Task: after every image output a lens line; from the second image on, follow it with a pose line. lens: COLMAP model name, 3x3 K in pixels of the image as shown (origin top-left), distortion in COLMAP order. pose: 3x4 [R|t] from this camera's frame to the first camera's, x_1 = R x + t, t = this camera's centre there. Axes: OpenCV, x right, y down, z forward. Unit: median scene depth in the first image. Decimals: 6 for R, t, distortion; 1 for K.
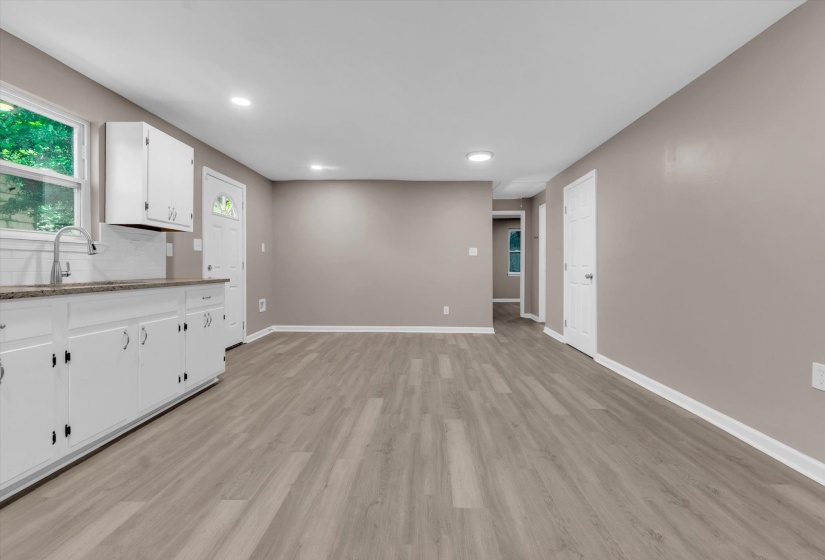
lens RADIAL K [[359.1, 0, 409.5], [0, 359.1, 275.7], [0, 0, 1]] dist [-0.003483, 0.001262]
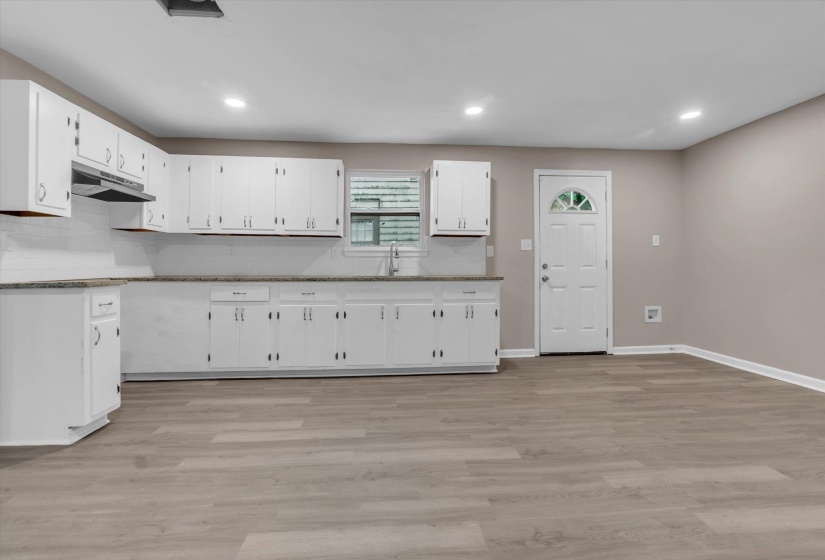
lens RADIAL K [[359.1, 0, 403.8], [0, 359.1, 264.2], [0, 0, 1]] dist [-0.003483, 0.001262]
pose [[0.118087, -0.007313, -0.992976, 0.644875], [-0.021186, 0.999727, -0.009882, -0.014996], [0.992777, 0.022204, 0.117899, 0.768563]]
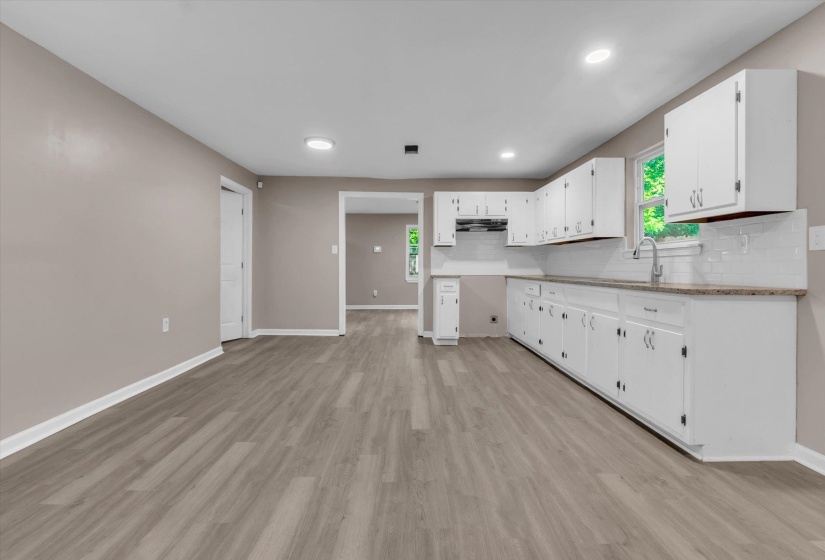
lens RADIAL K [[359.1, 0, 417.4], [0, 359.1, 272.0], [0, 0, 1]] dist [-0.003483, 0.001262]
pose [[-0.997287, -0.003150, -0.073537, -0.025446], [-0.005726, 0.999376, 0.034842, -0.048464], [0.073382, 0.035169, -0.996684, 2.005274]]
